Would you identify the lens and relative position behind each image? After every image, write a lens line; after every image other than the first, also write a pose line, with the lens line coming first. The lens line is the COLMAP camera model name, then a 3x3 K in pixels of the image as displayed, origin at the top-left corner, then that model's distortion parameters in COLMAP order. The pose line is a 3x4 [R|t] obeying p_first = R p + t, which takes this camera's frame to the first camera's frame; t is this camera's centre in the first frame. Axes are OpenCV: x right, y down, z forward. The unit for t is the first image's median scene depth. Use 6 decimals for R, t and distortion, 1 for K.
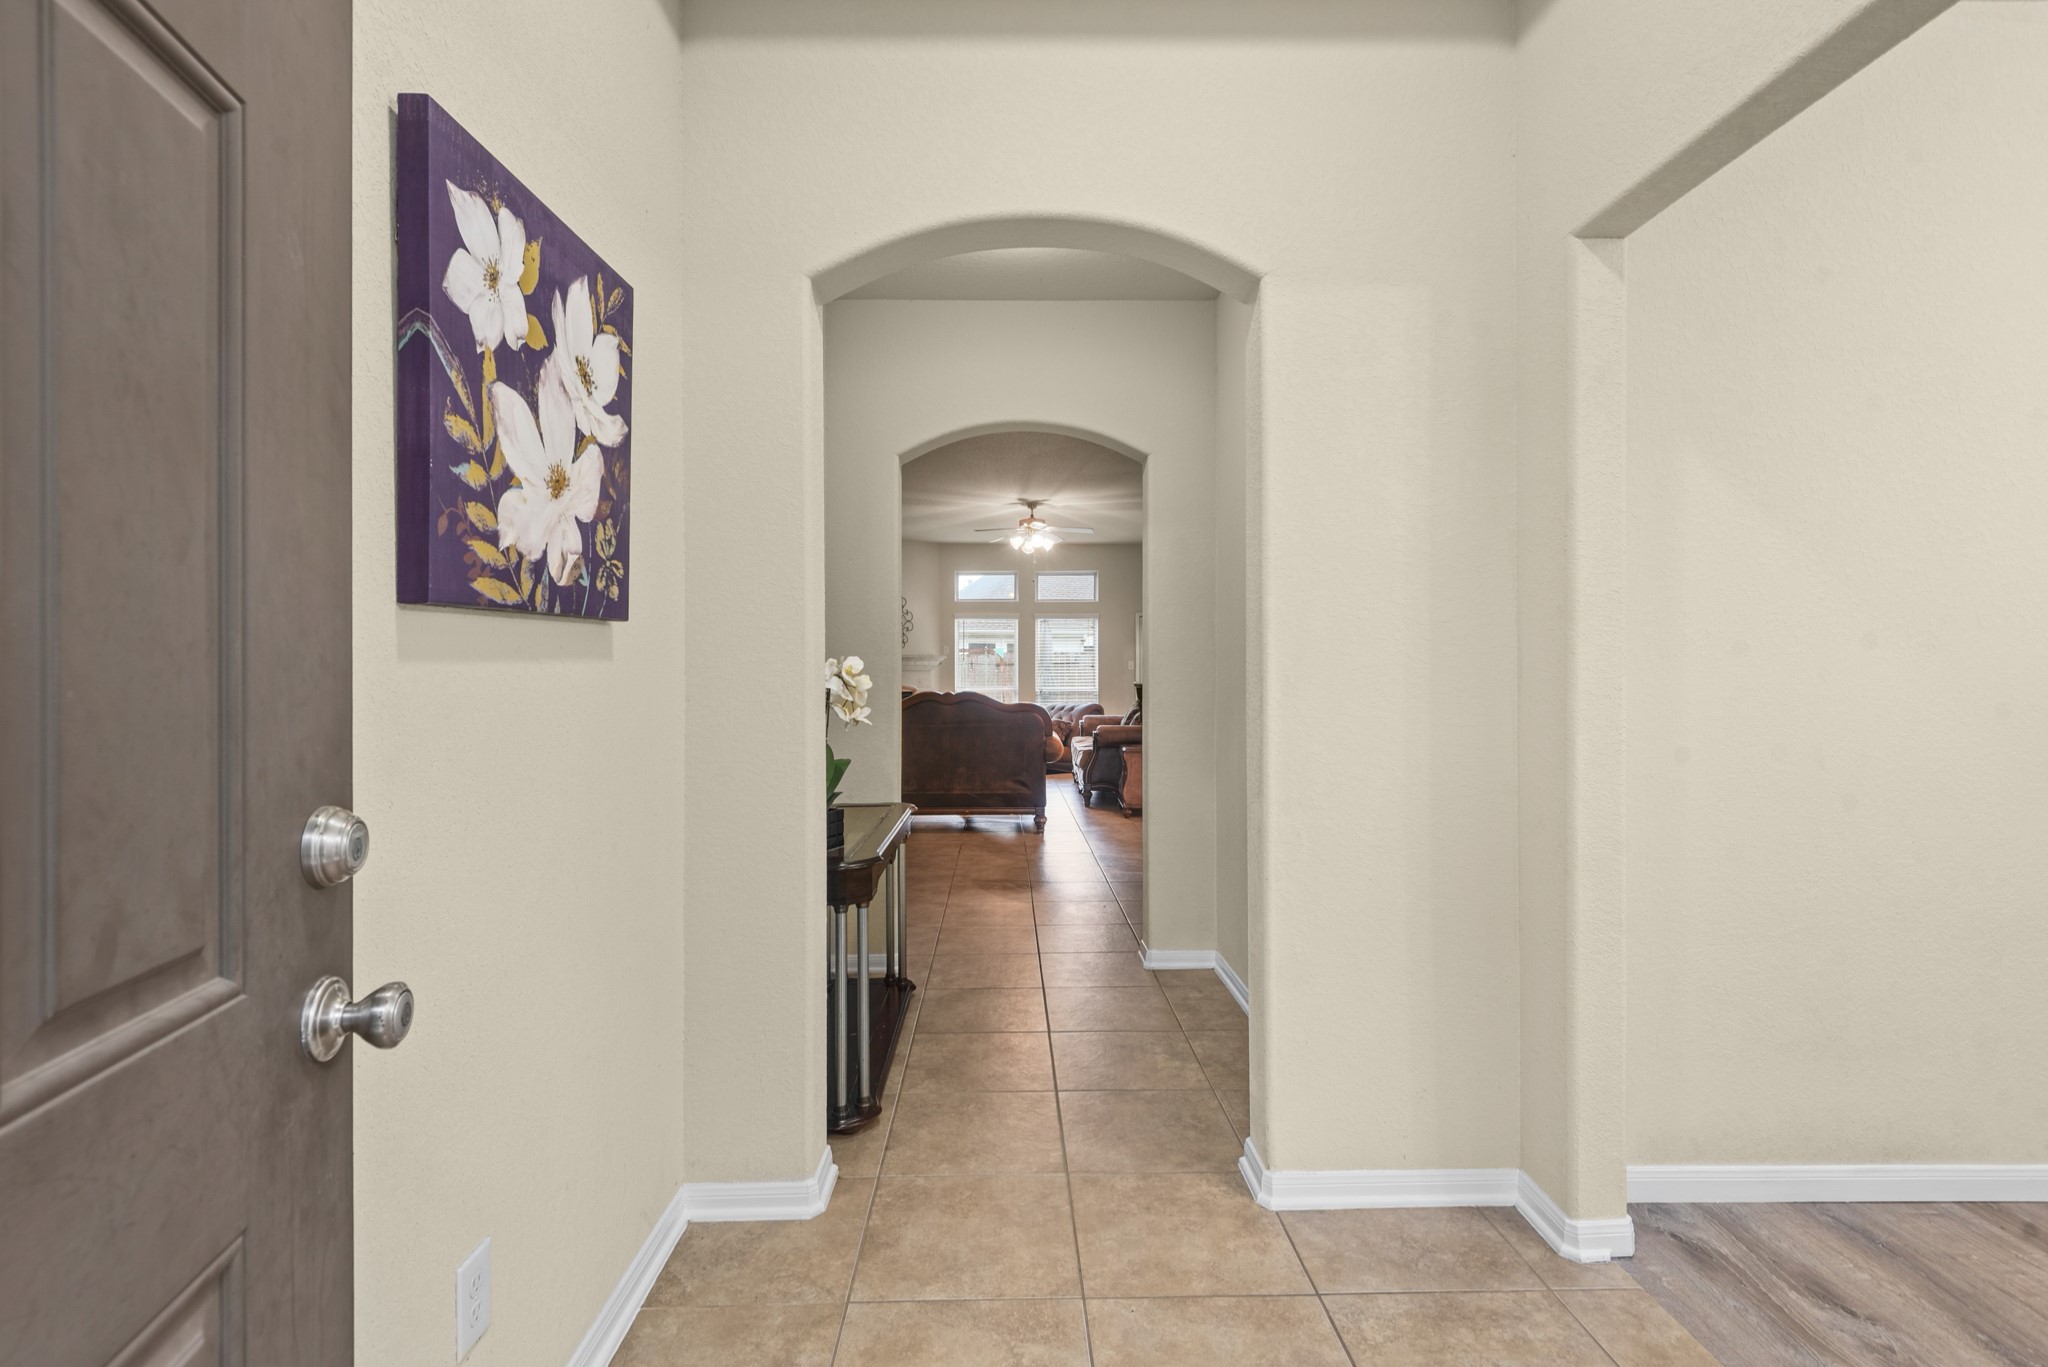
lens RADIAL K [[938.4, 0, 1024.0], [0, 938.4, 683.5], [0, 0, 1]] dist [0.011518, -0.000866]
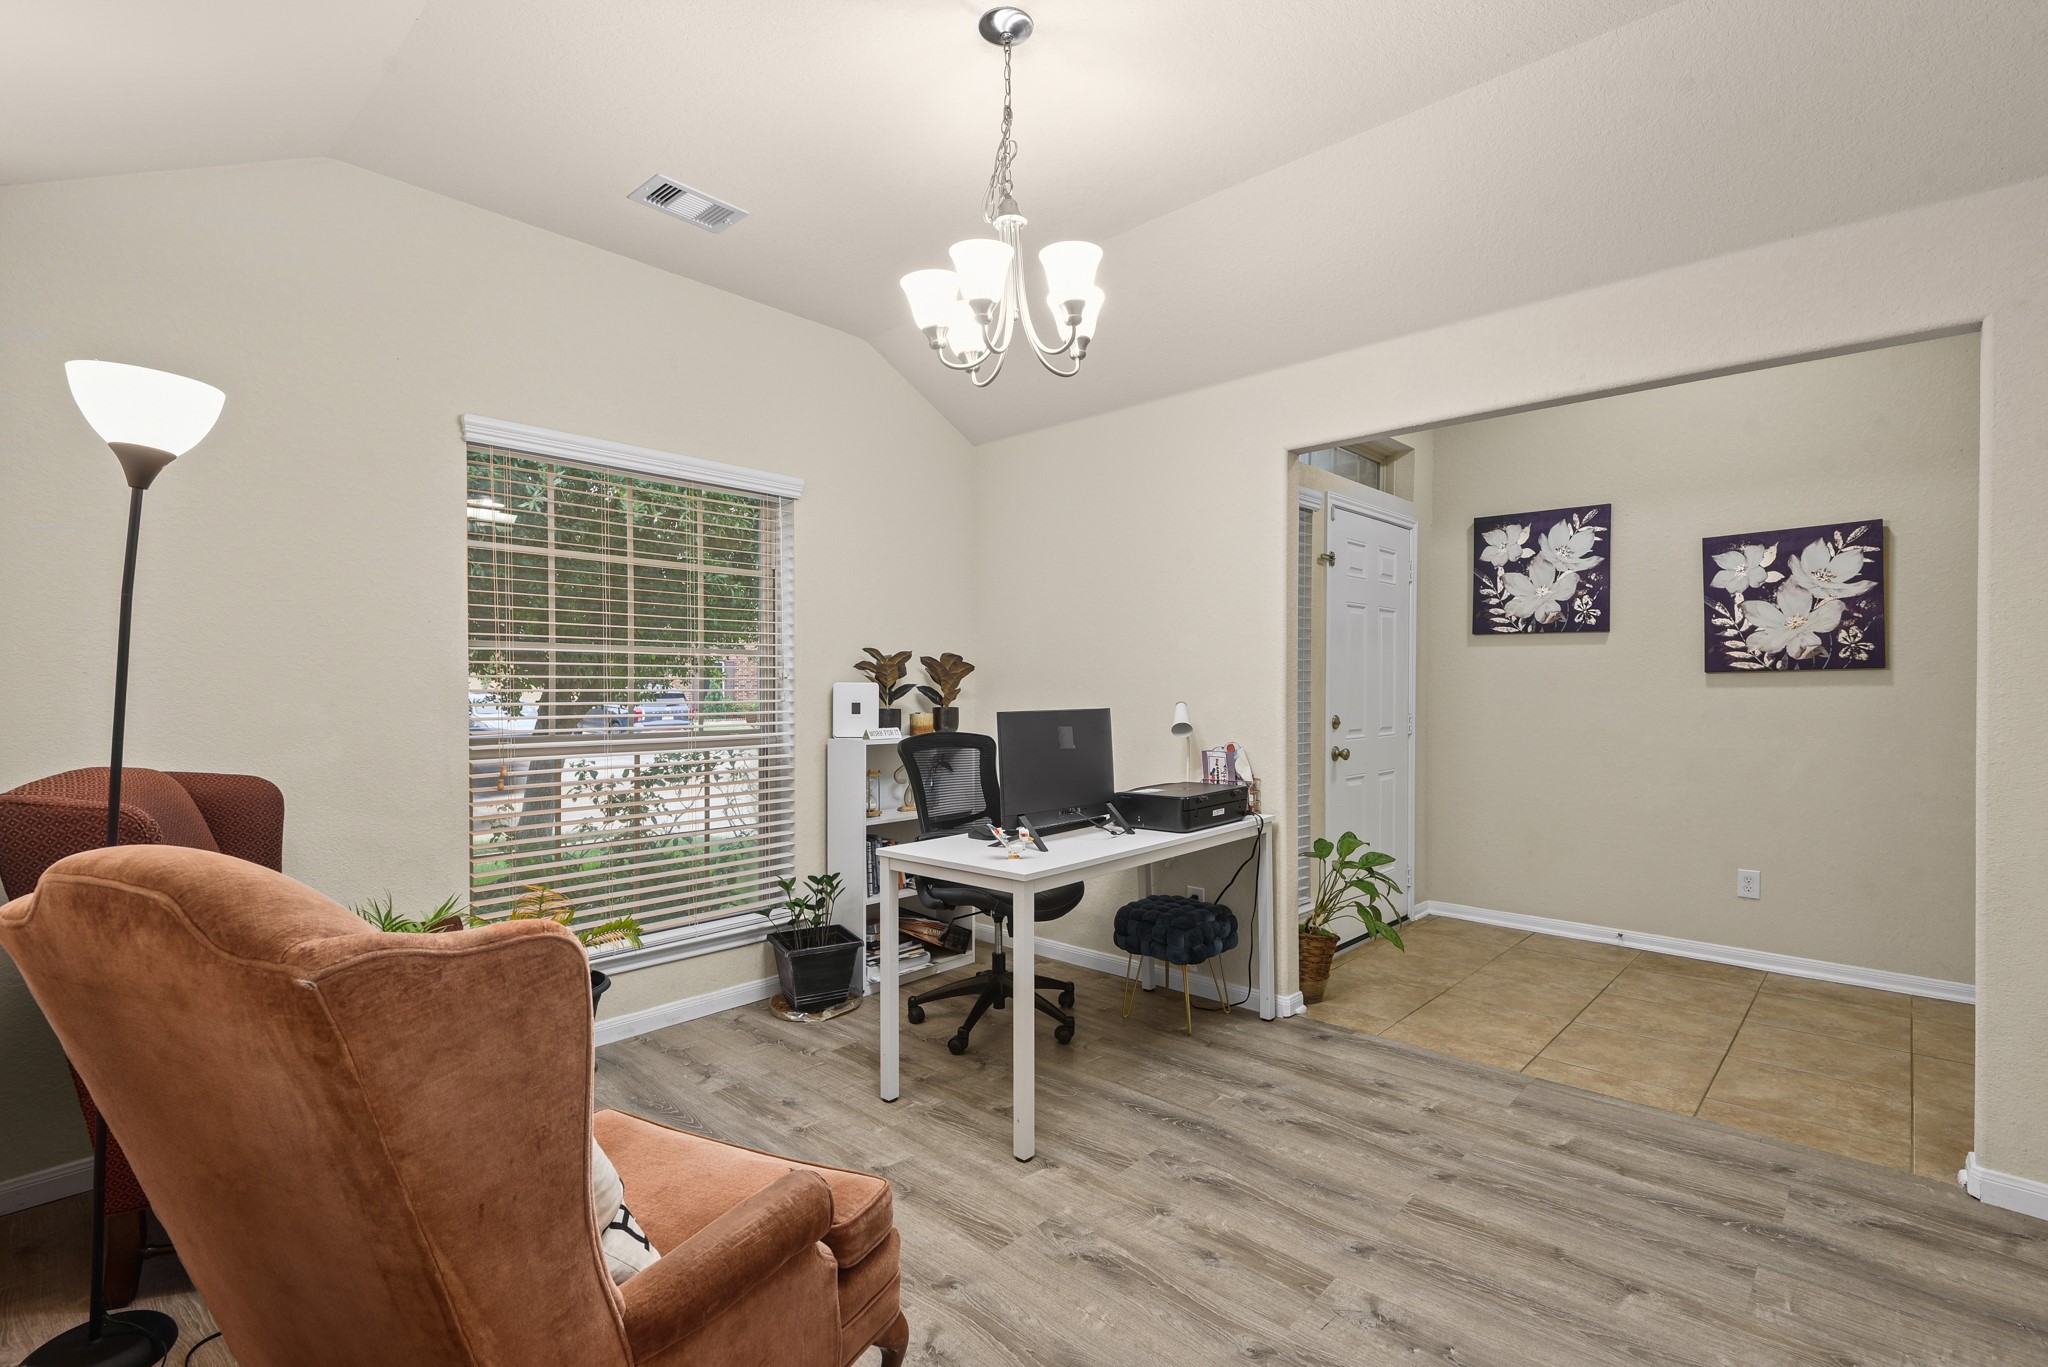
lens RADIAL K [[938.4, 0, 1024.0], [0, 938.4, 683.5], [0, 0, 1]] dist [0.011518, -0.000866]
pose [[-0.703661, 0.005293, -0.710516, 3.519855], [0.007975, 0.999968, -0.000448, -0.054916], [0.710491, -0.005982, -0.703680, 1.531752]]
